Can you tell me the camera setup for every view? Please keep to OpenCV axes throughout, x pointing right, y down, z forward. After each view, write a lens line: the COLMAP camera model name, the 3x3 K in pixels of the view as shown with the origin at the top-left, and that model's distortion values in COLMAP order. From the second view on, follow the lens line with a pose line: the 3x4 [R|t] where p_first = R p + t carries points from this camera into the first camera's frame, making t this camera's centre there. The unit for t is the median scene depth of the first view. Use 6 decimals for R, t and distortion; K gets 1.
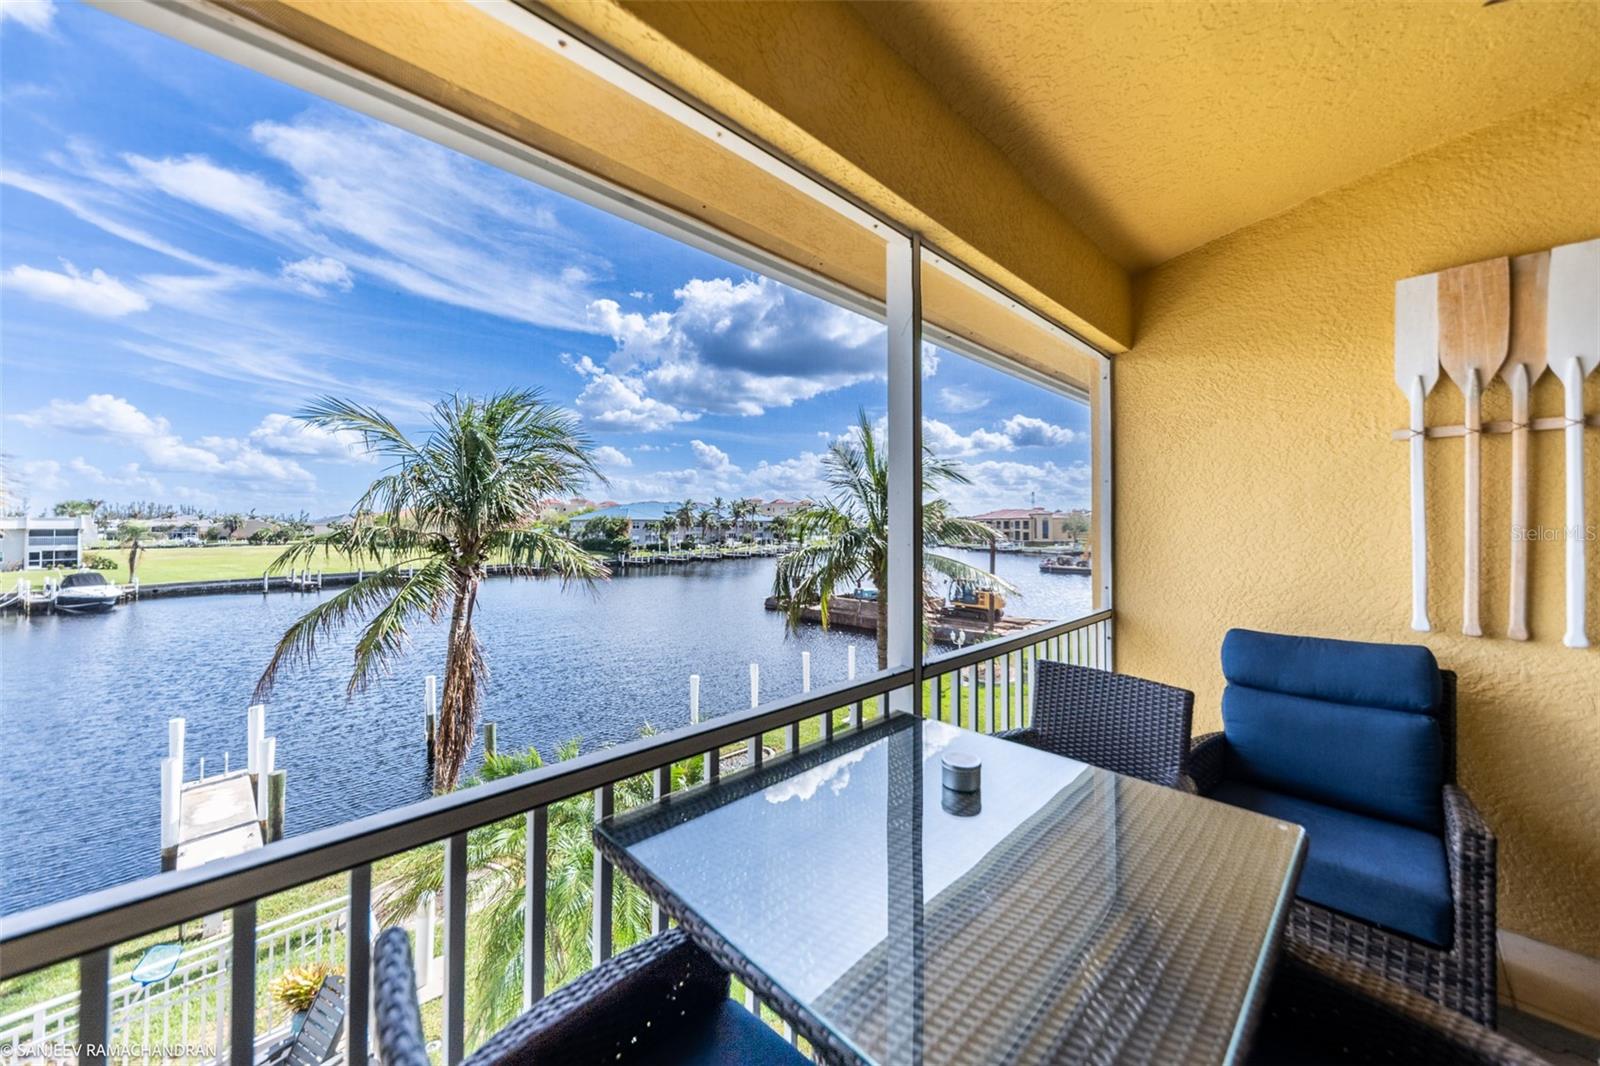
lens RADIAL K [[565.6, 0, 820.0], [0, 565.6, 515.5], [0, 0, 1]] dist [-0.008840, 0.002927]
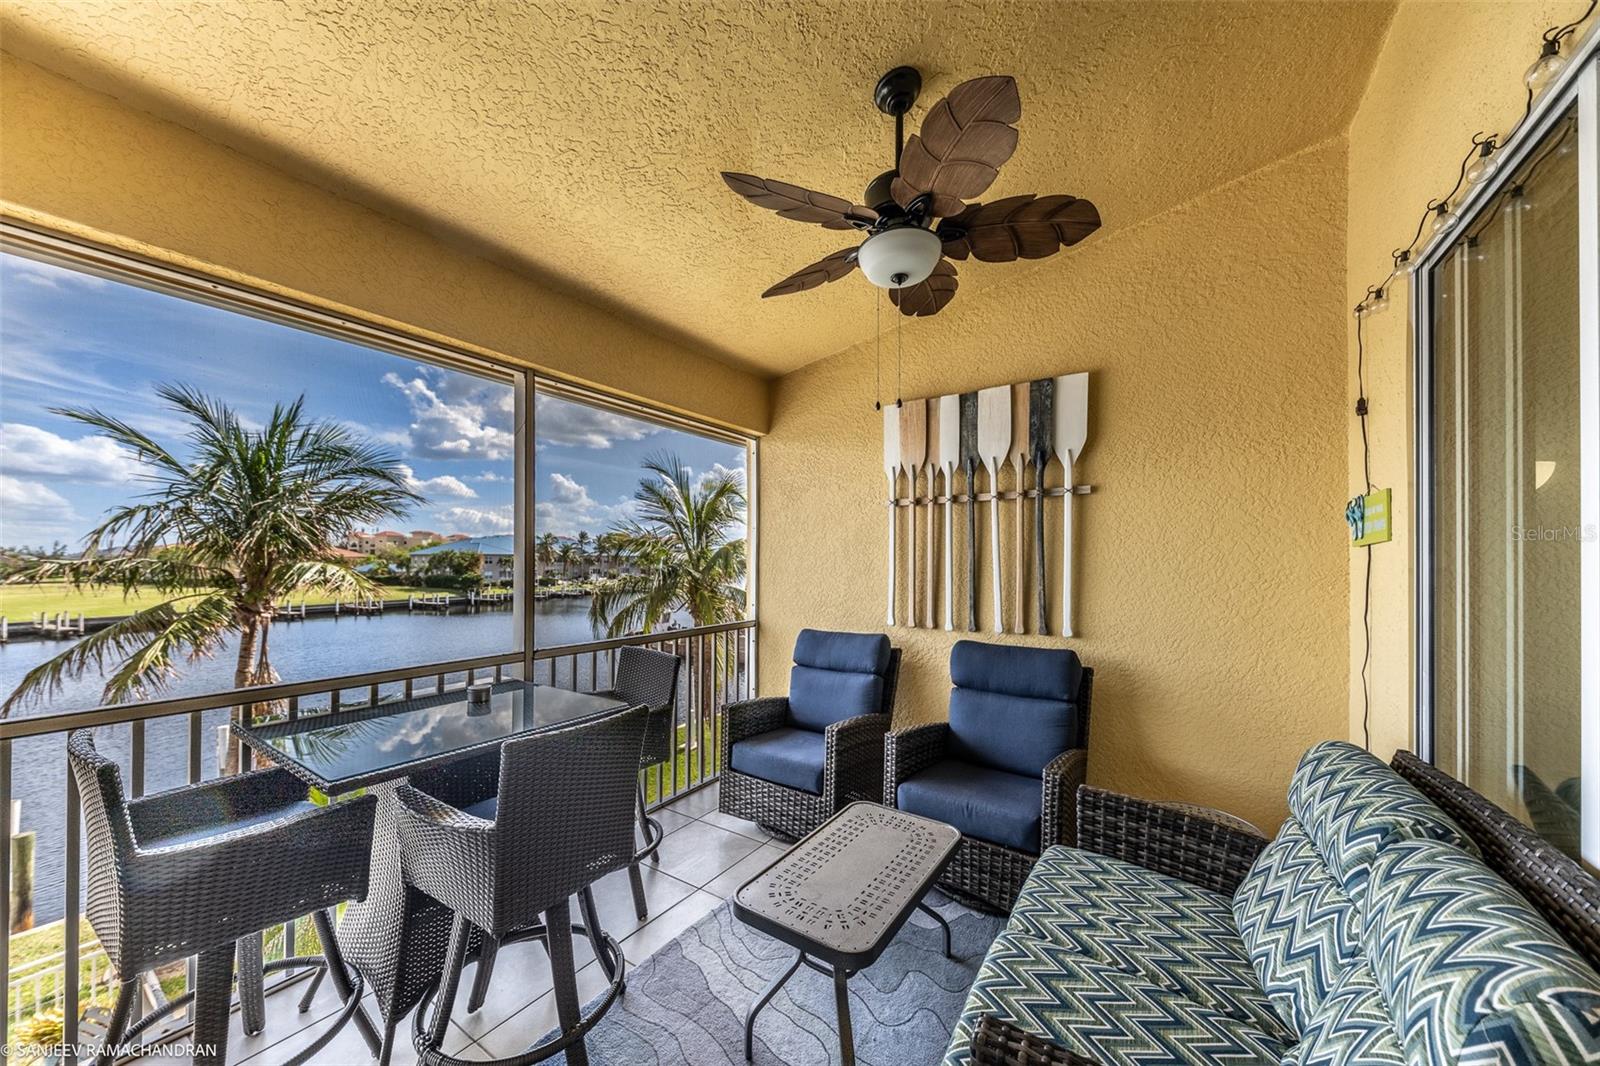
lens RADIAL K [[557.7, 0, 802.6], [0, 557.7, 555.9], [0, 0, 1]] dist [0.000694, -0.006093]
pose [[0.981078, 0.003400, 0.193582, 0.134535], [-0.005022, 0.999956, 0.007892, -0.001442], [-0.193546, -0.008715, 0.981052, -0.136512]]
